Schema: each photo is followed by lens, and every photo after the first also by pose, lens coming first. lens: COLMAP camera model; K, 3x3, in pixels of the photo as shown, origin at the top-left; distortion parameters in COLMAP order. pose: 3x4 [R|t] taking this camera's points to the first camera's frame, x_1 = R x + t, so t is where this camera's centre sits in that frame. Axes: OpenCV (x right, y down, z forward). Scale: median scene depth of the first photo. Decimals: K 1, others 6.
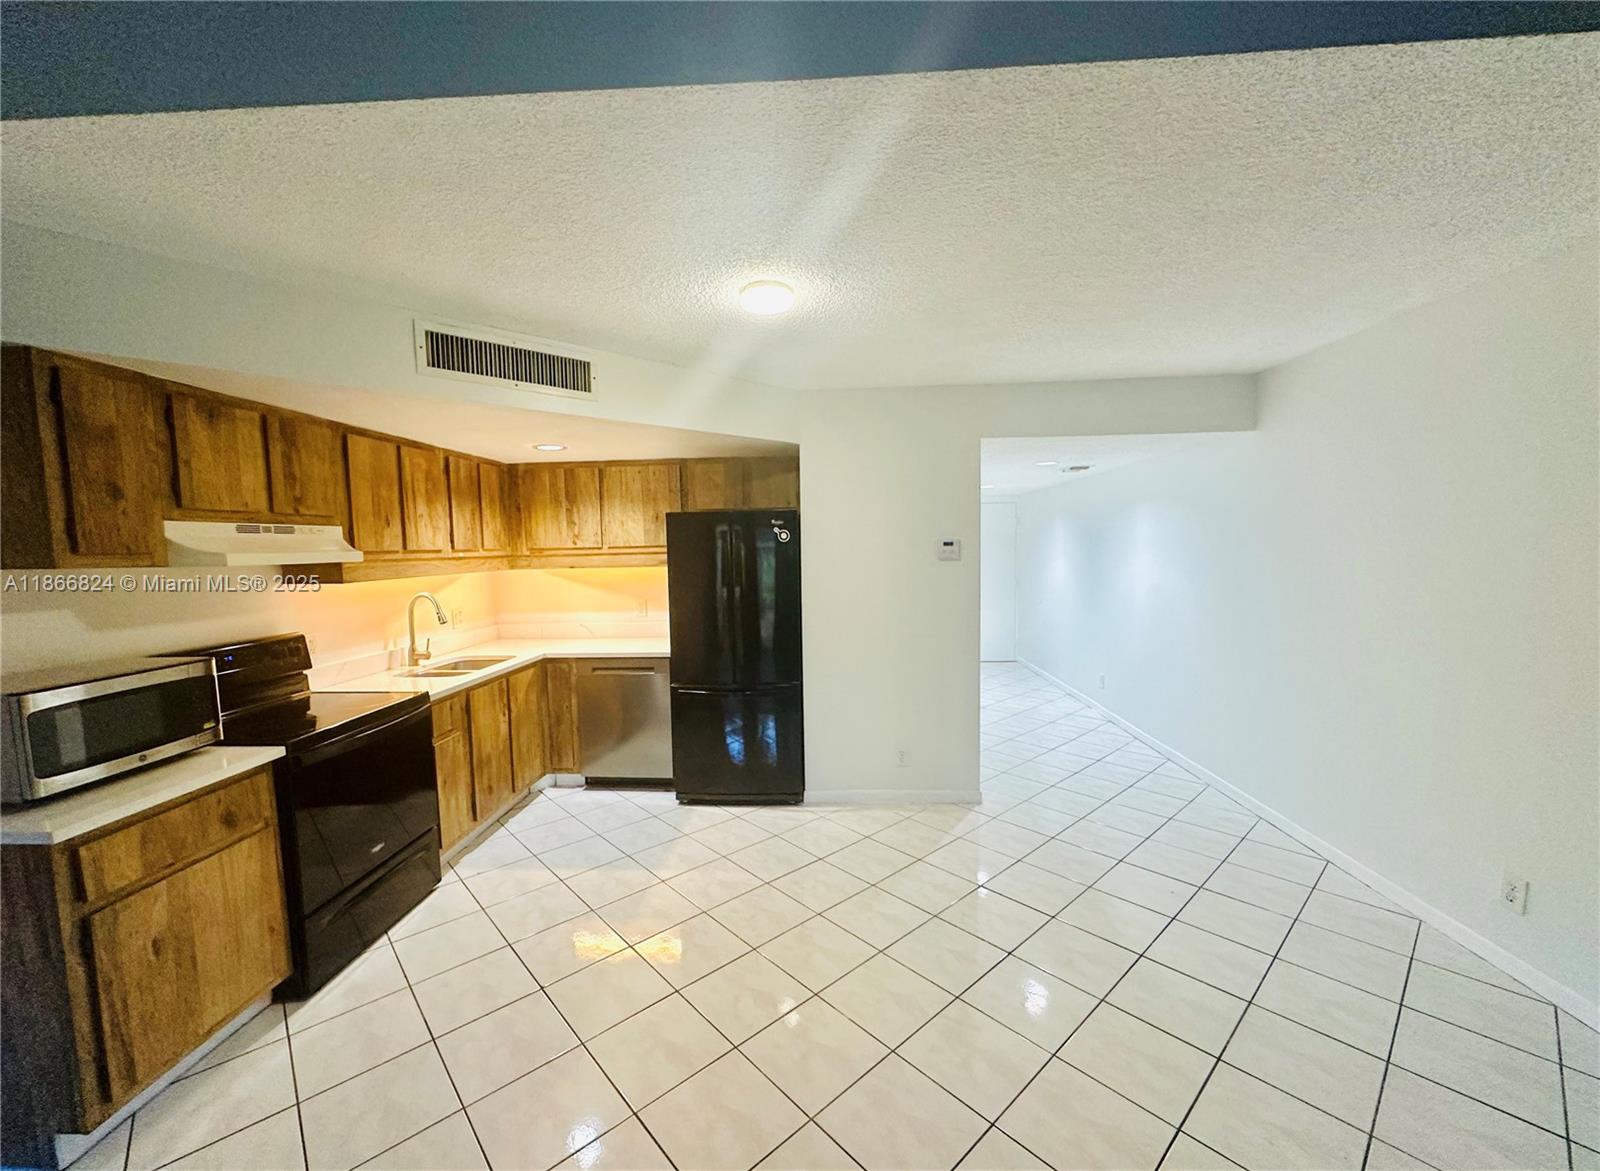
lens RADIAL K [[639.4, 0, 799.9], [0, 639.4, 599.7], [0, 0, 1]] dist [-0.003810, 0.000470]
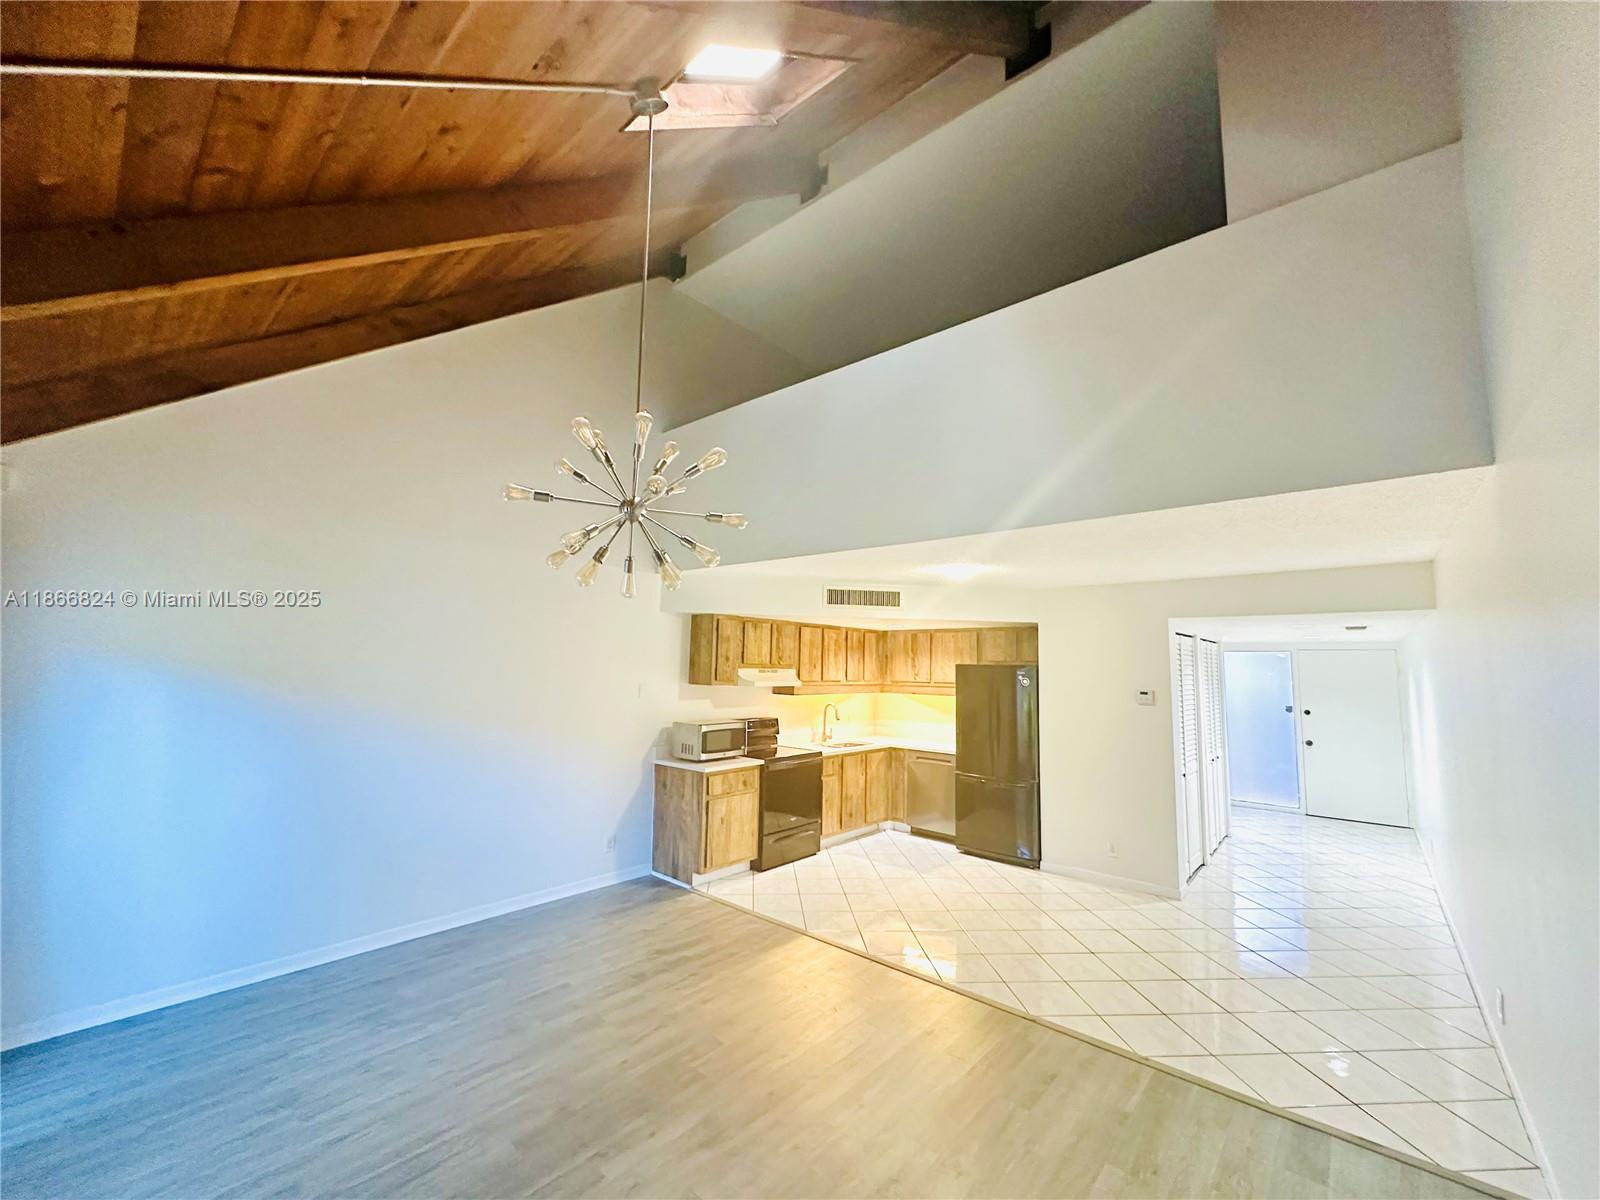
lens RADIAL K [[639.4, 0, 798.5], [0, 639.4, 600.3], [0, 0, 1]] dist [-0.003810, 0.000470]
pose [[0.784083, -0.029755, -0.619942, 0.581184], [-0.087832, 0.983478, -0.158291, -0.000940], [0.614410, 0.178564, 0.768515, -0.638227]]
